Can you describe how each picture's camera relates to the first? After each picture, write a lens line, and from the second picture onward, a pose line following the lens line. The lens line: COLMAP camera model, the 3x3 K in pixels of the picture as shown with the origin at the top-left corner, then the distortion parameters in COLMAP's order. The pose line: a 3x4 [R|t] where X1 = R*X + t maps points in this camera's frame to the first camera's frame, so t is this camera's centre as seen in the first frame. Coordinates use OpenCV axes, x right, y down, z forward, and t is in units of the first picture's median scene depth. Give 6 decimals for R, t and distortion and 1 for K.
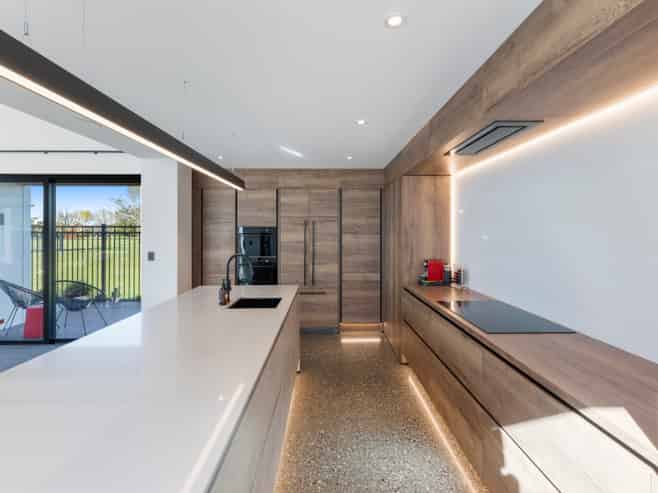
lens RADIAL K [[333.8, 0, 329.9], [0, 333.8, 232.4], [0, 0, 1]] dist [0.000088, -0.000147]
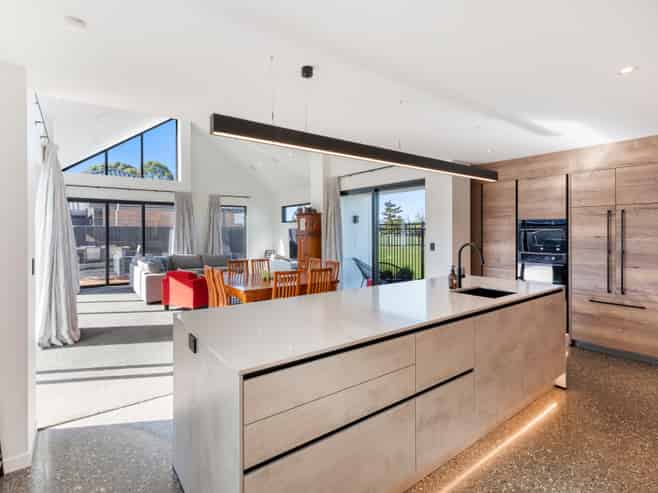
lens RADIAL K [[329.9, 0, 329.0], [0, 329.9, 246.5], [0, 0, 1]] dist [0.000163, -0.000064]
pose [[0.573815, 0.034303, -0.818266, 0.182628], [0.008737, 0.998809, 0.047998, 0.007429], [0.818938, -0.034691, 0.572832, 0.025056]]
